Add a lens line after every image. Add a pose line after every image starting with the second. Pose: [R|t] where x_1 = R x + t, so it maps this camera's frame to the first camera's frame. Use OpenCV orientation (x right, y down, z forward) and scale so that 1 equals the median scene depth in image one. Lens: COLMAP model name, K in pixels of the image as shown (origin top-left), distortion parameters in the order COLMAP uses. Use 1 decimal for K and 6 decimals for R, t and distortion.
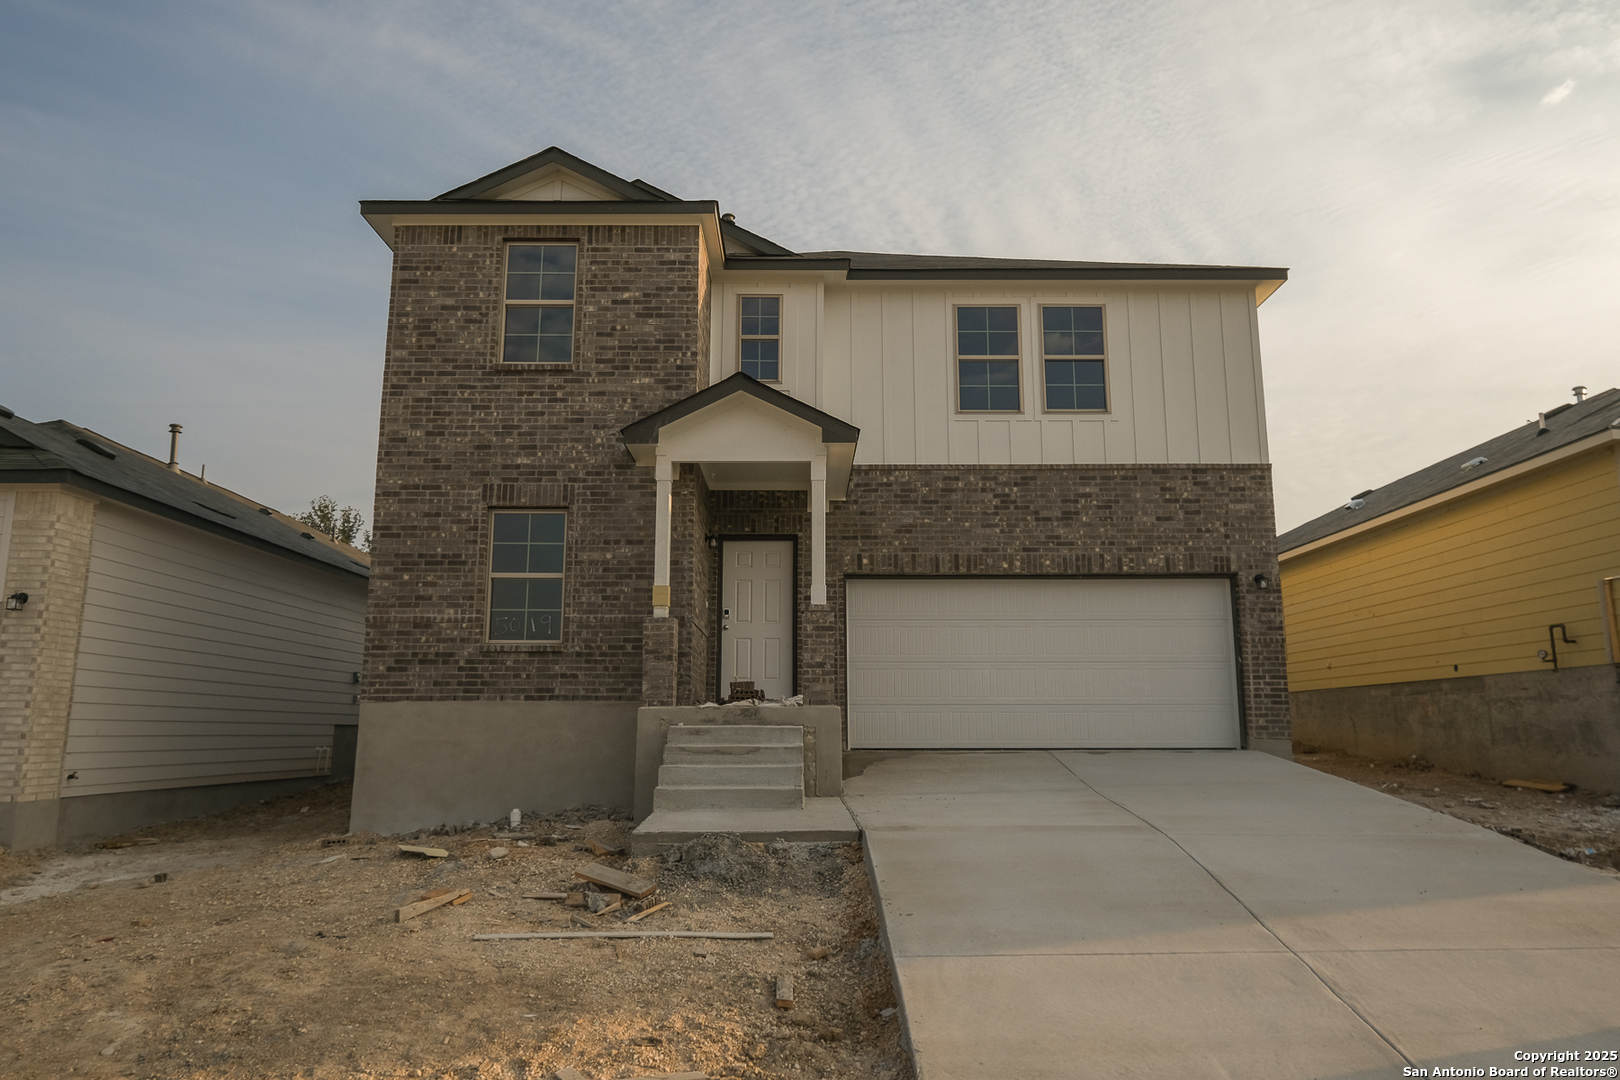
lens RADIAL K [[1104.8, 0, 810.0], [0, 1104.8, 540.0], [0, 0, 1]] dist [0.011589, -0.005484]
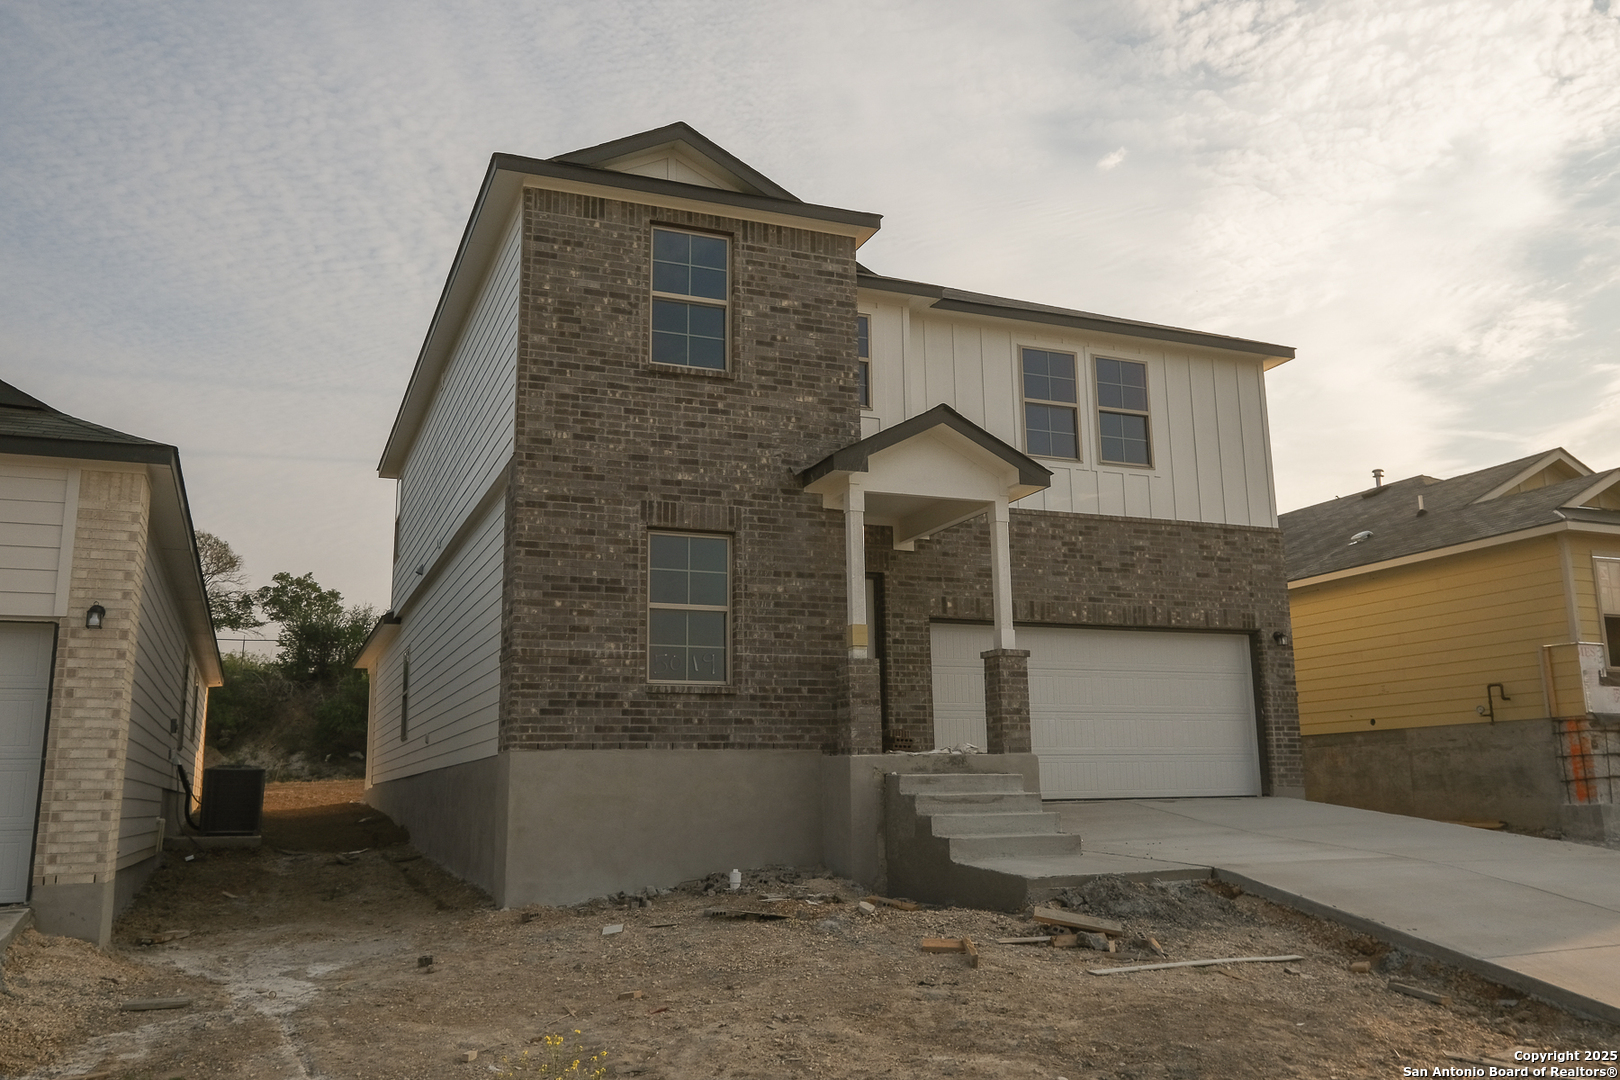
lens RADIAL K [[1314.6, 0, 807.5], [0, 1314.6, 546.3], [0, 0, 1]] dist [0.008129, -0.004688]
pose [[0.926528, 0.056446, 0.371968, -0.498345], [-0.048407, 0.998349, -0.030923, 0.010147], [-0.373099, 0.010645, 0.927731, -0.008048]]
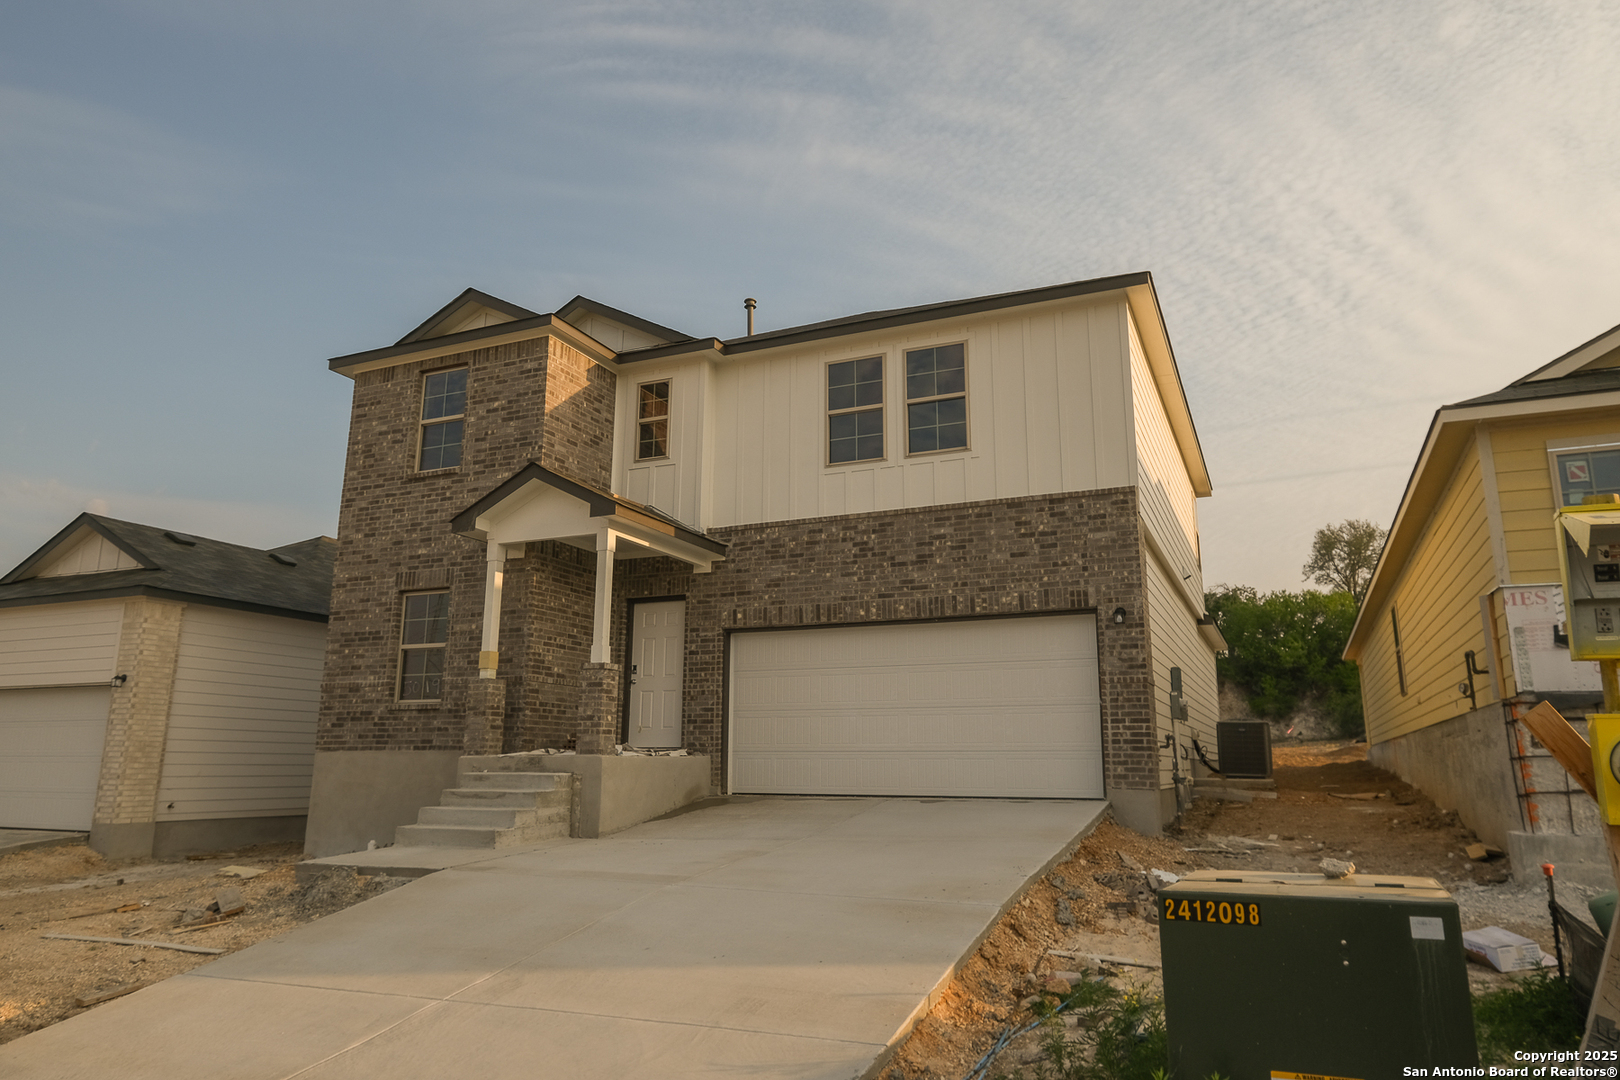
lens RADIAL K [[1065.6, 0, 813.0], [0, 1065.6, 538.9], [0, 0, 1]] dist [0.005536, -0.005486]
pose [[0.912145, -0.081587, -0.401666, 0.543495], [0.065270, 0.996396, -0.054168, 0.005607], [0.404638, 0.023192, 0.914183, 0.090088]]
